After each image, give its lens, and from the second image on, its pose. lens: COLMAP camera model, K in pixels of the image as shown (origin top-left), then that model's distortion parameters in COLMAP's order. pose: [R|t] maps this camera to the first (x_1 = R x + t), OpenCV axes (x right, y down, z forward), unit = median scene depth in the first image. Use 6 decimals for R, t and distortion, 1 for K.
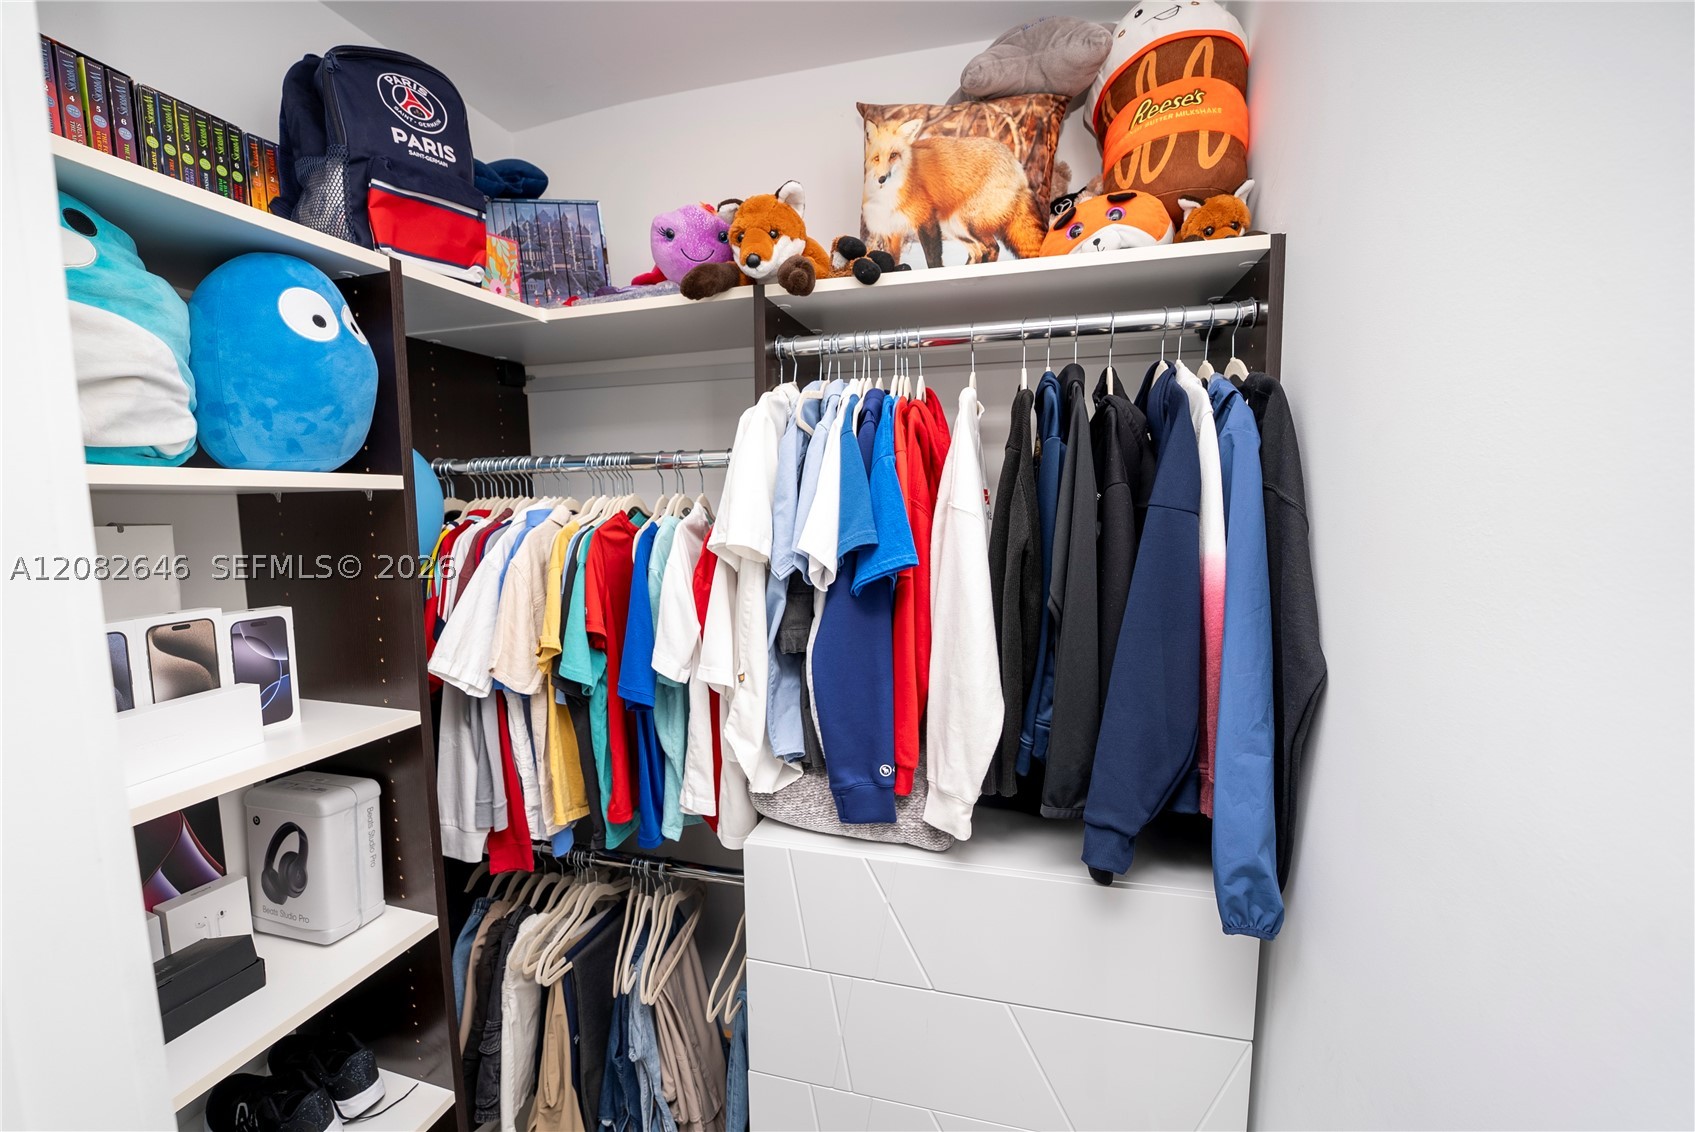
lens RADIAL K [[689.2, 0, 851.9], [0, 689.2, 566.9], [0, 0, 1]] dist [-0.018496, 0.000279]
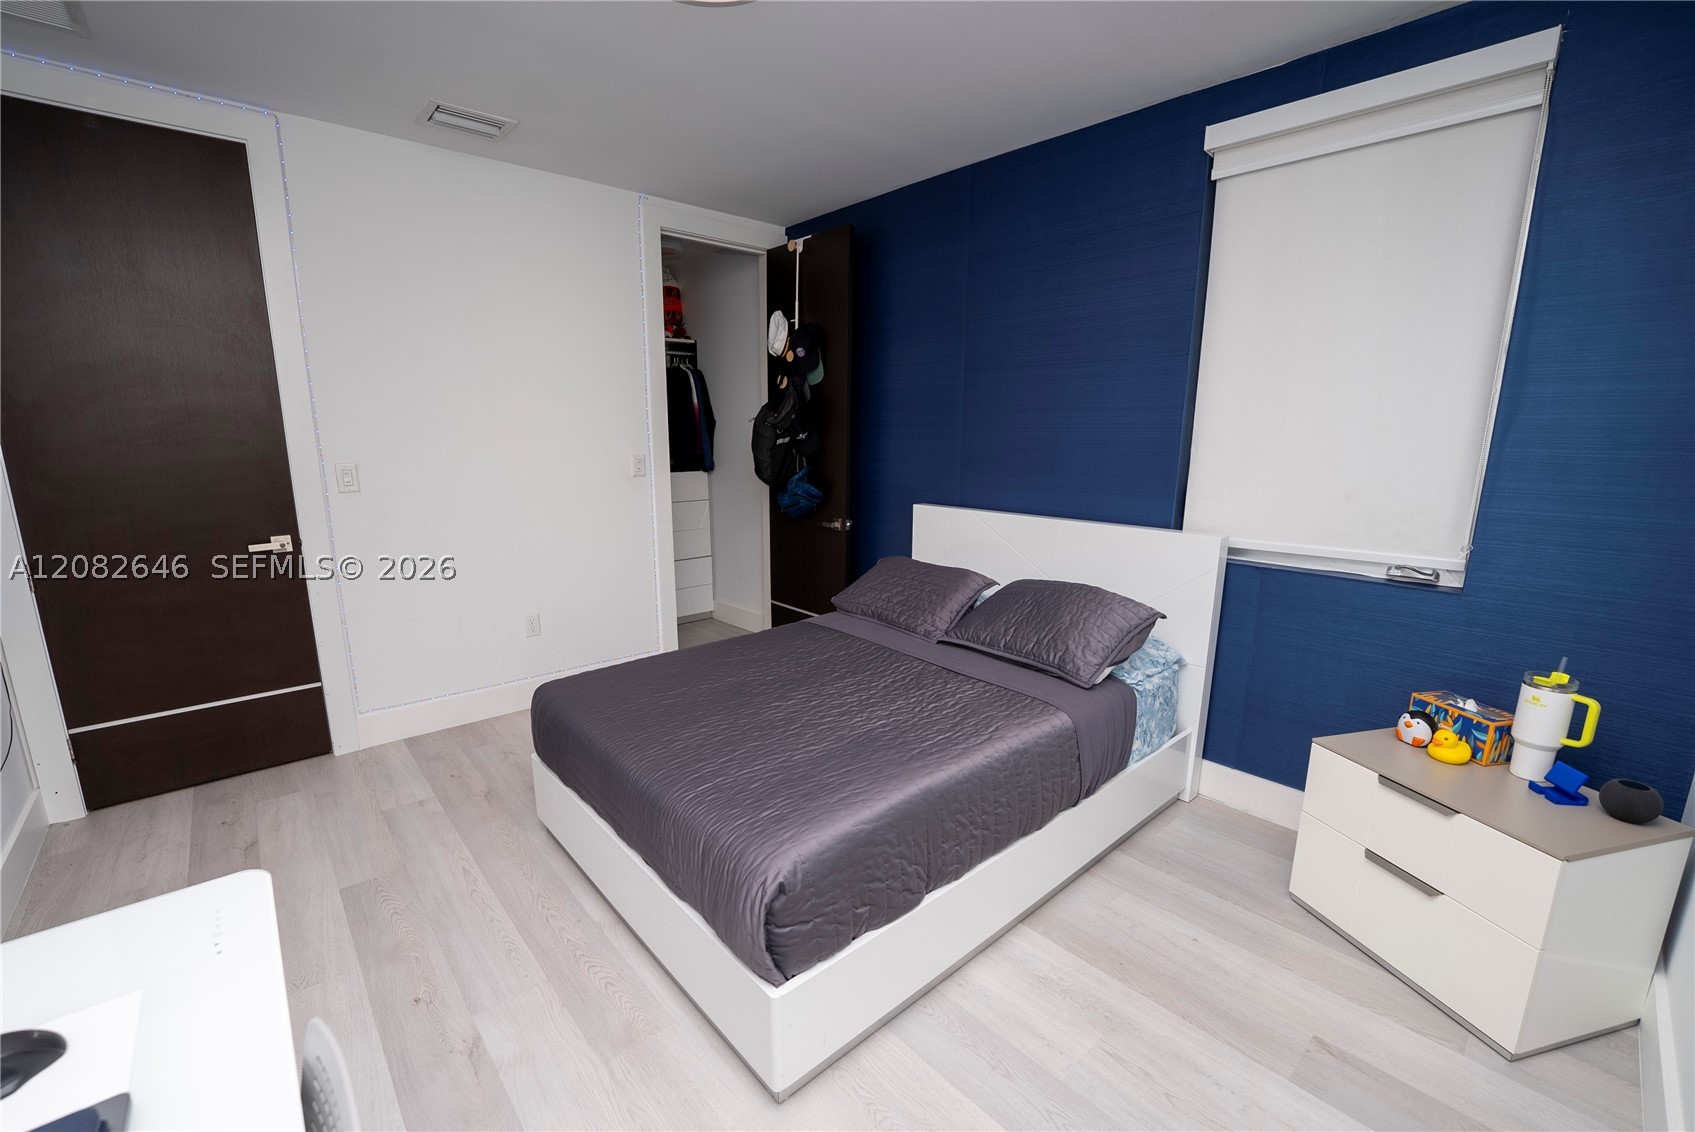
lens RADIAL K [[689.2, 0, 847.5], [0, 689.2, 570.7], [0, 0, 1]] dist [-0.018496, 0.000279]
pose [[0.515806, -0.156330, 0.842321, -3.395539], [0.071755, 0.987639, 0.139360, 0.589307], [-0.853695, -0.011442, 0.520648, -2.684872]]
